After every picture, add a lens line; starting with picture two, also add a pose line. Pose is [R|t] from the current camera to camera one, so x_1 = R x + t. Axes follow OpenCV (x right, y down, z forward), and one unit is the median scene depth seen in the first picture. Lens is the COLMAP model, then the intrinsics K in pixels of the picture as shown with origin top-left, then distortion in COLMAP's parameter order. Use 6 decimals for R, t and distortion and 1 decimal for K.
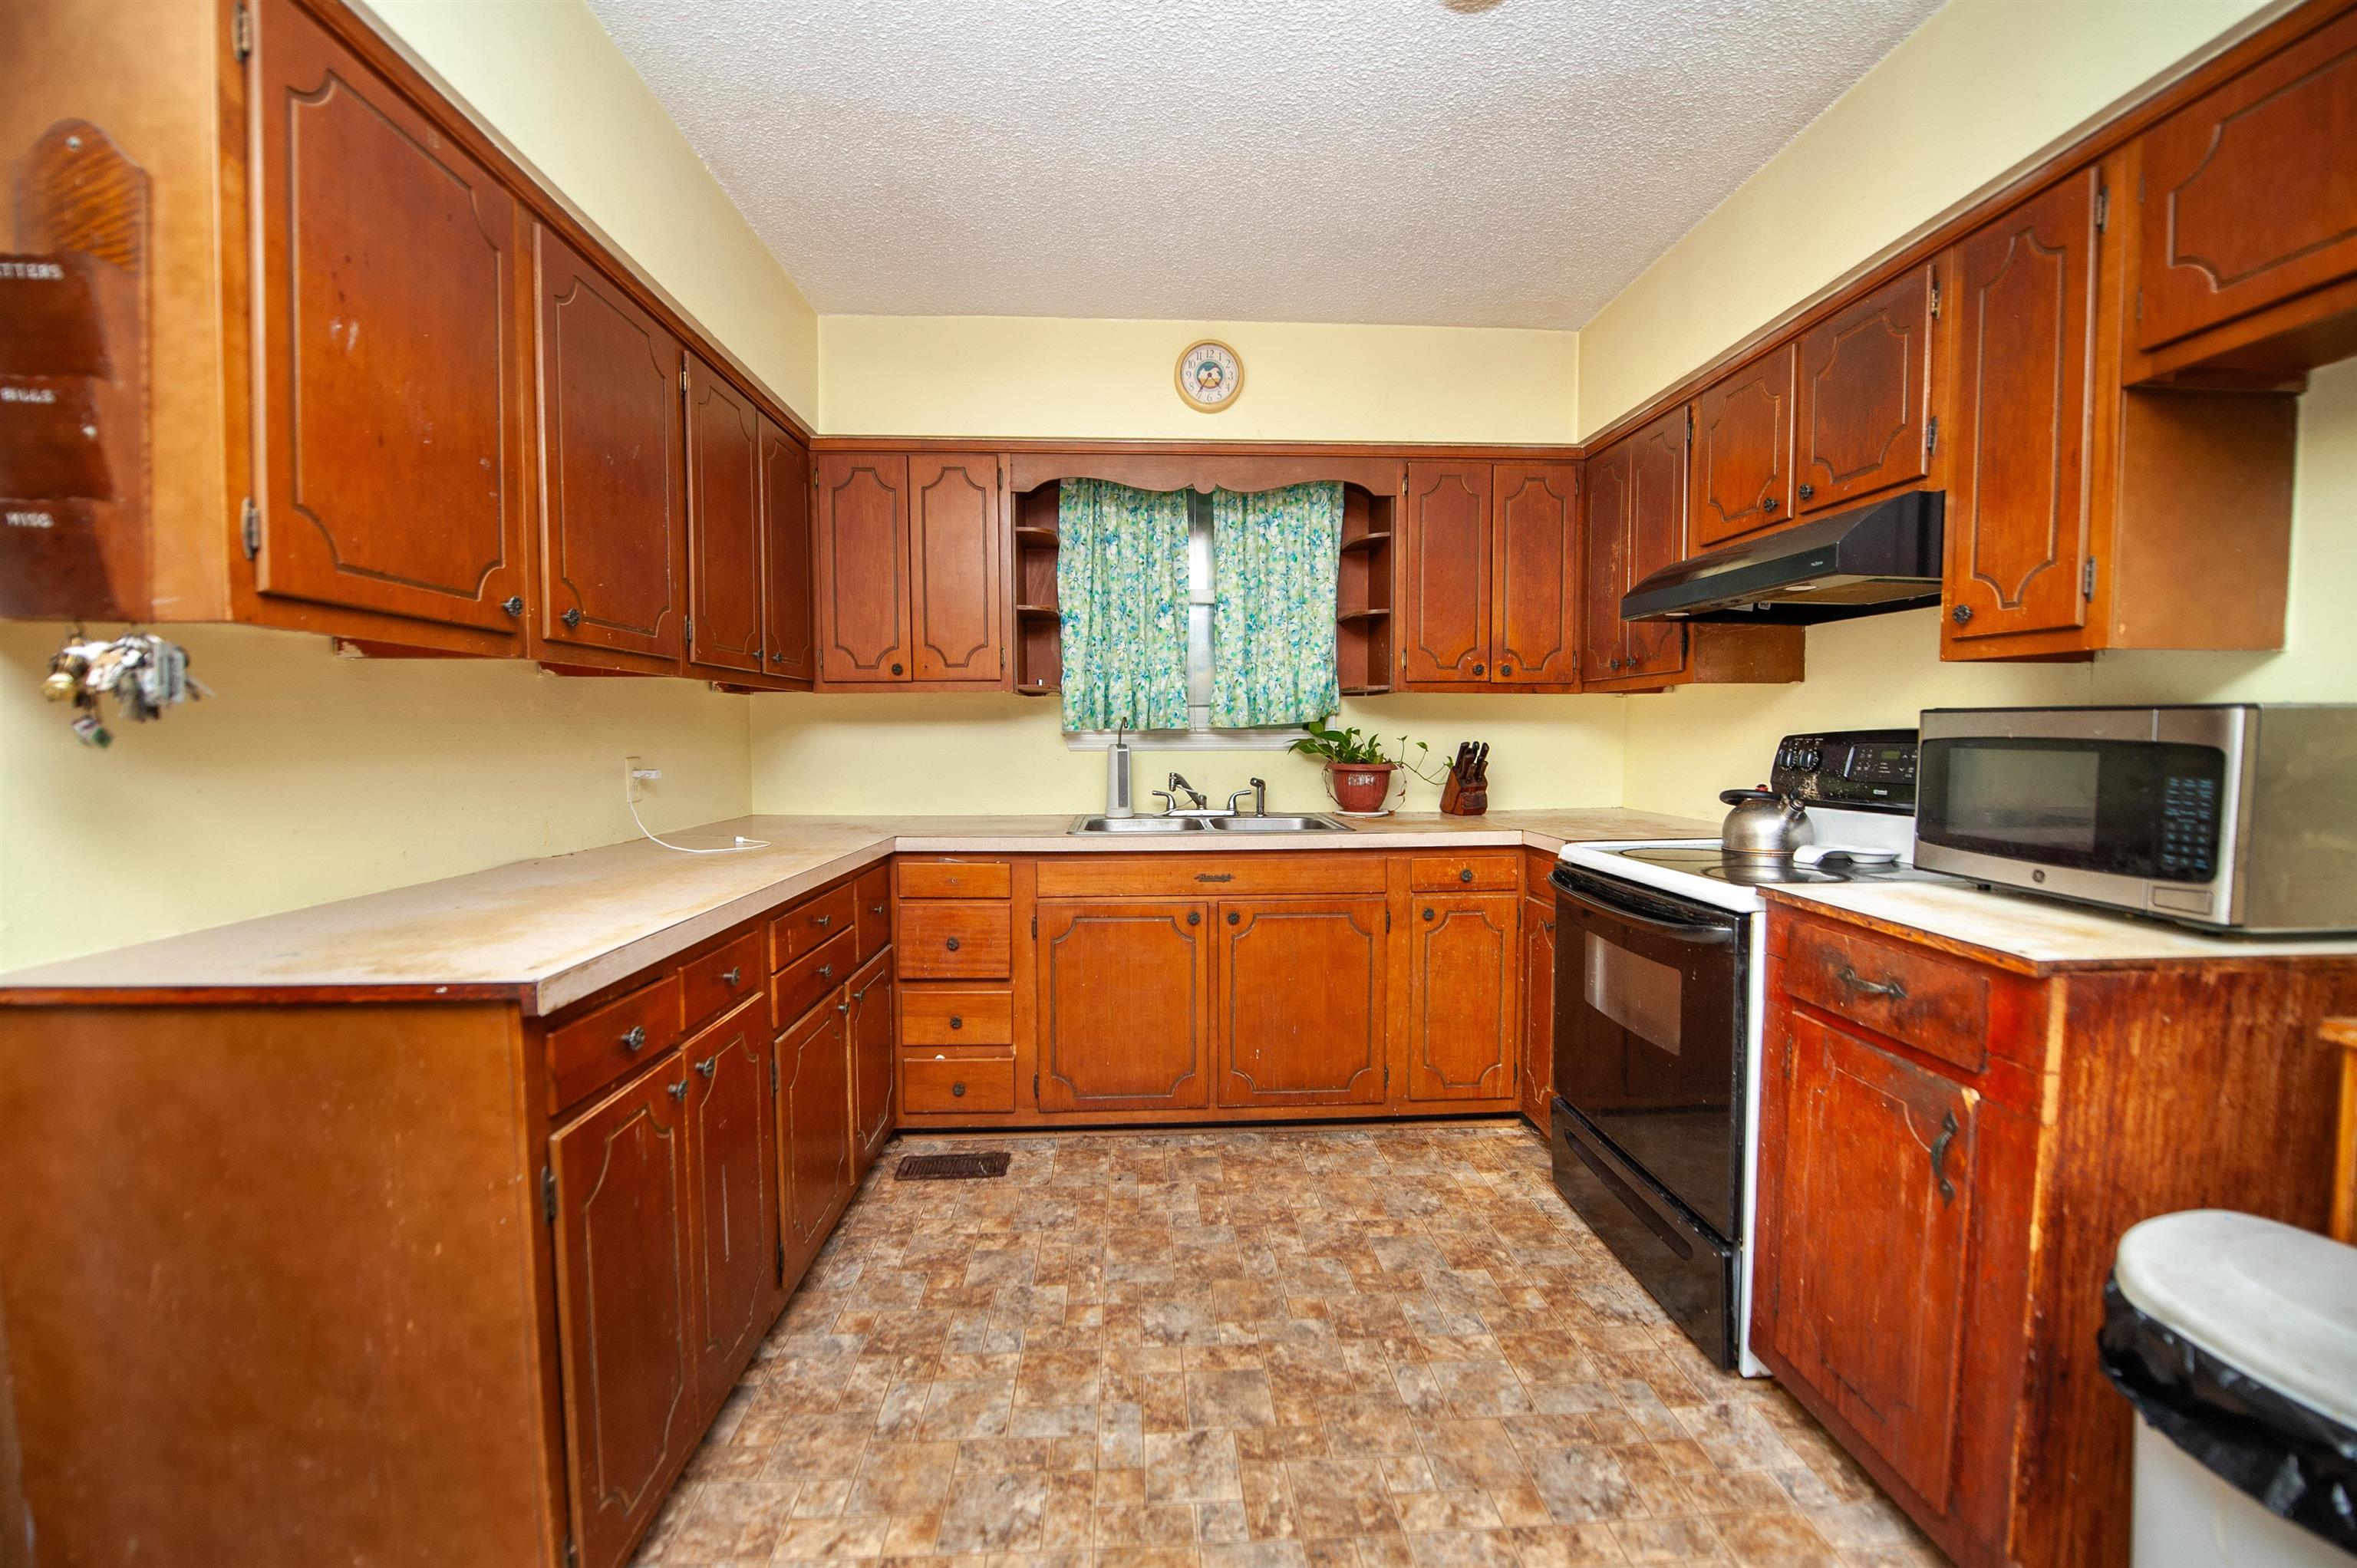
lens RADIAL K [[928.7, 0, 1188.1], [0, 928.7, 792.4], [0, 0, 1]] dist [-0.017428, -0.002137]
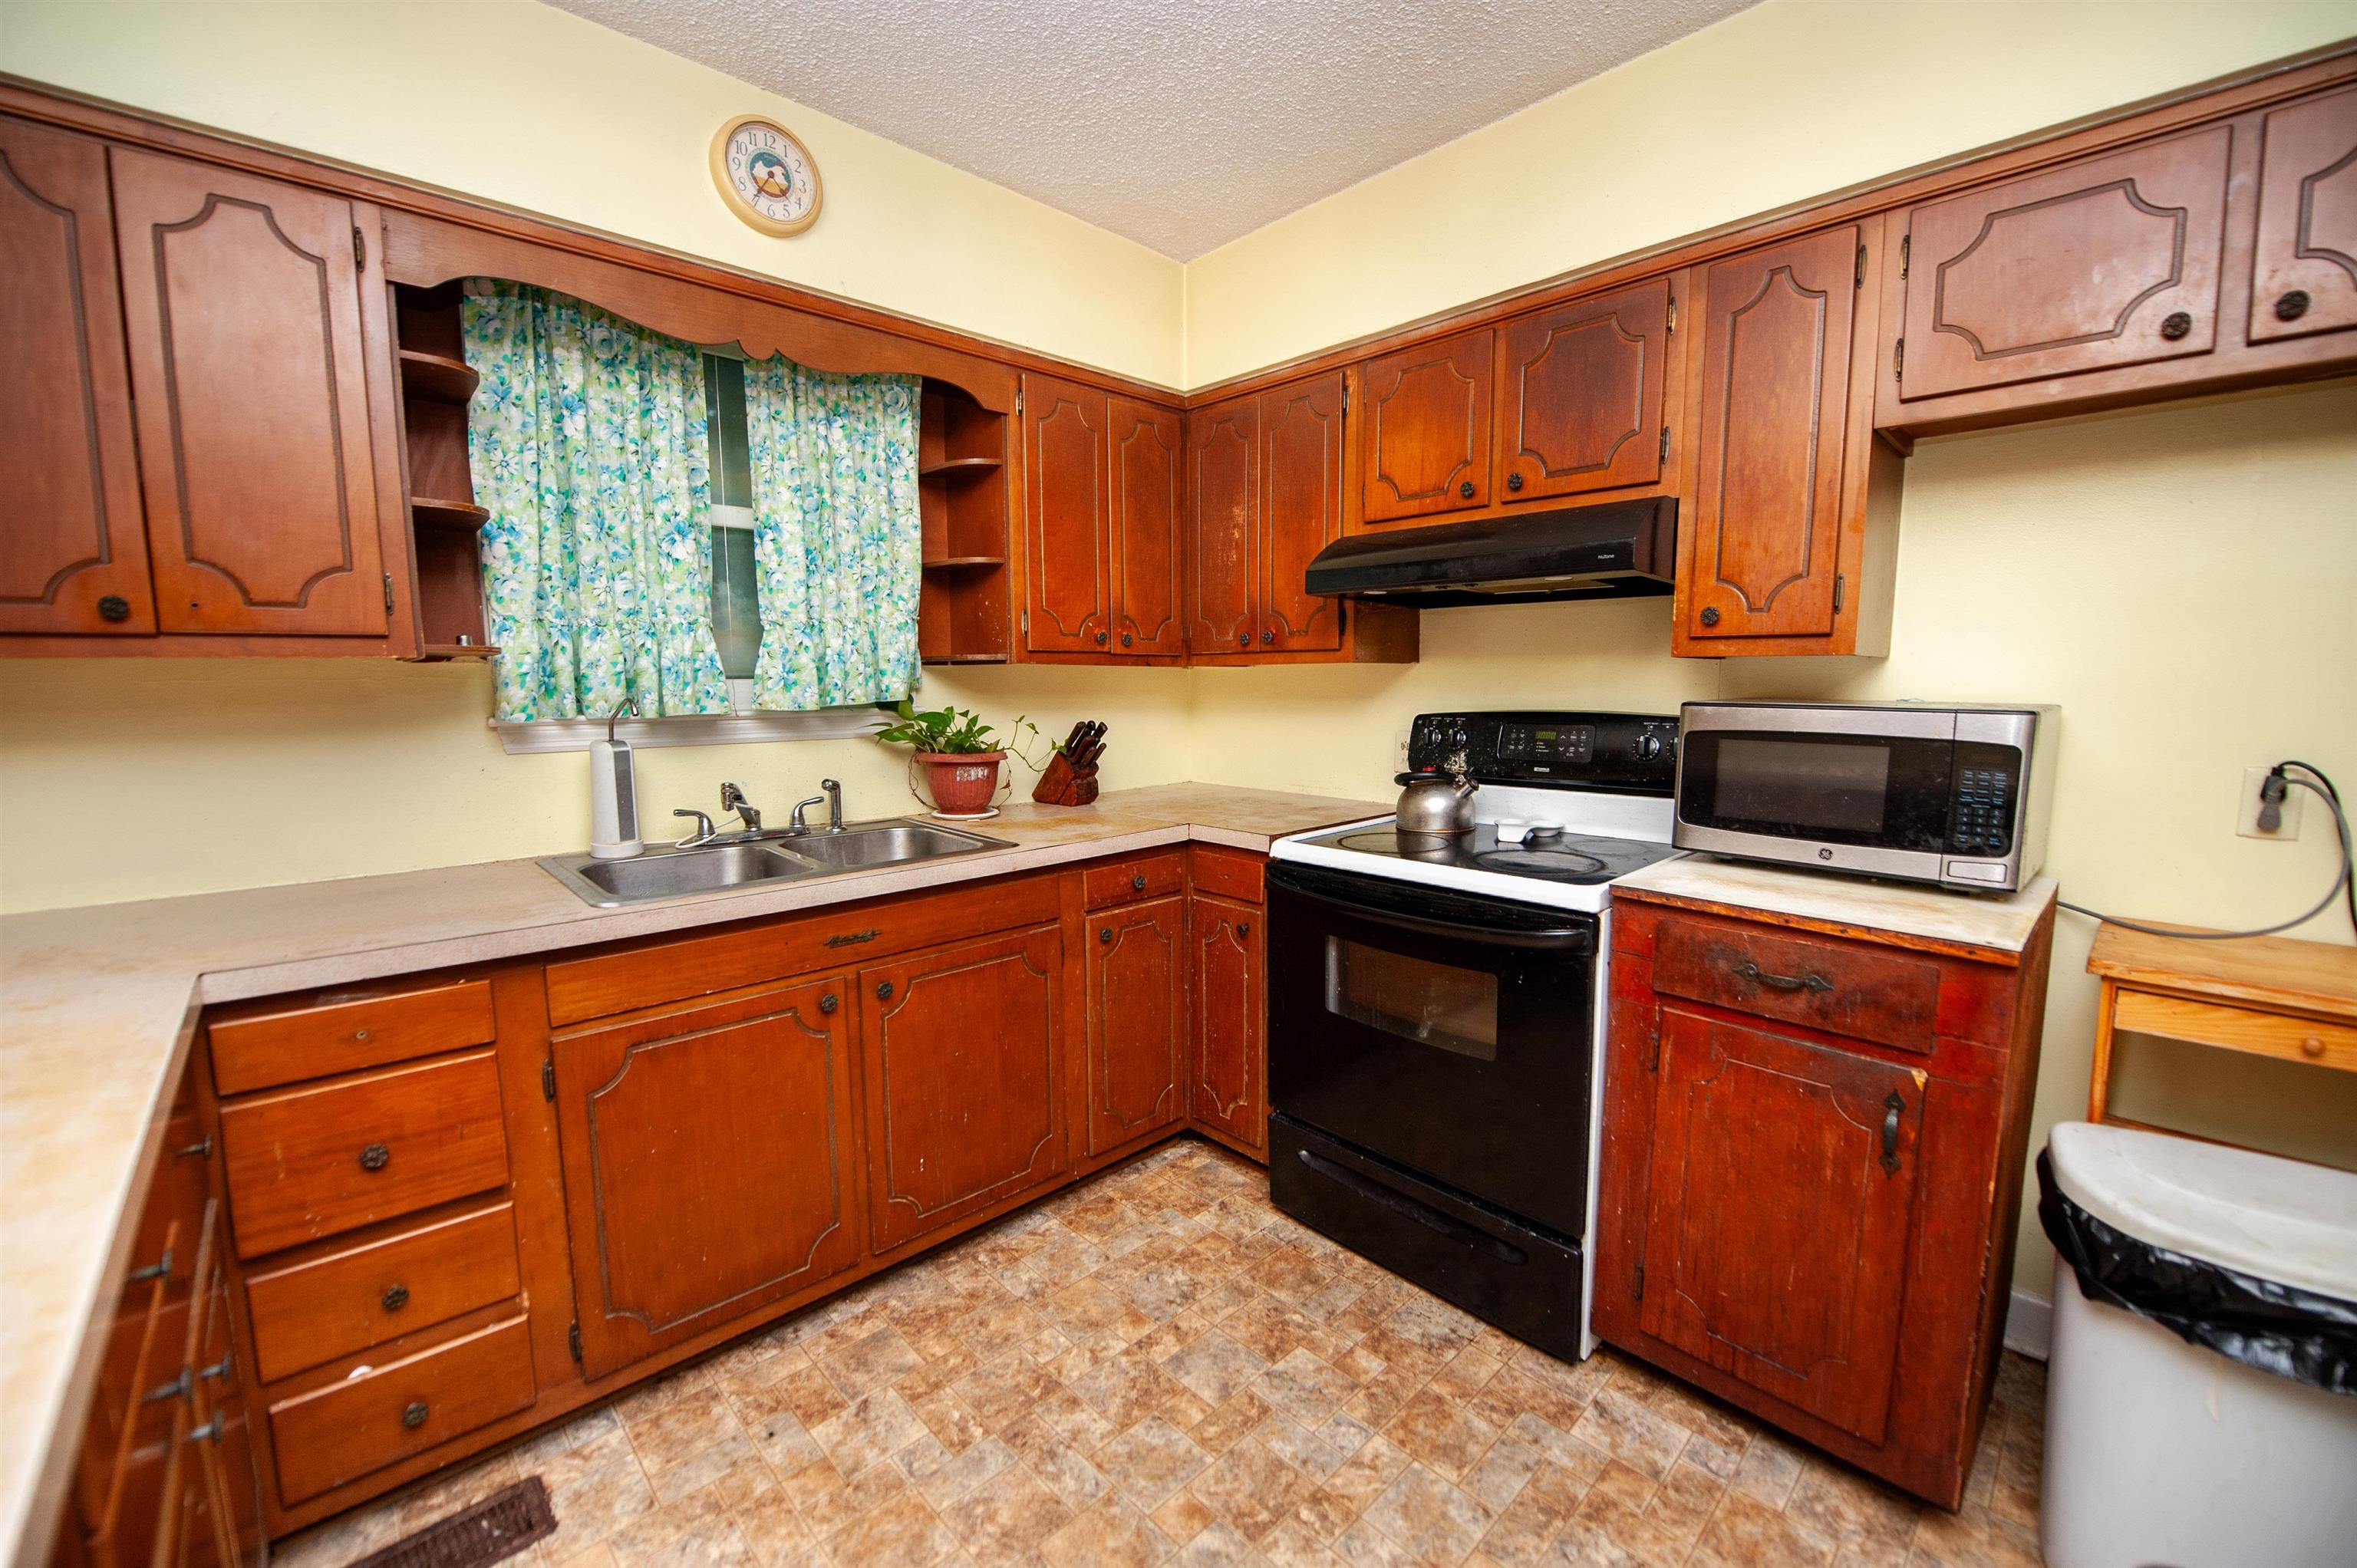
lens RADIAL K [[928.7, 0, 1188.1], [0, 928.7, 792.4], [0, 0, 1]] dist [-0.017428, -0.002137]
pose [[0.765363, -0.076724, 0.639009, -0.212541], [0.043684, 0.996772, 0.067358, -0.050553], [-0.642114, -0.023639, 0.766244, 0.325273]]
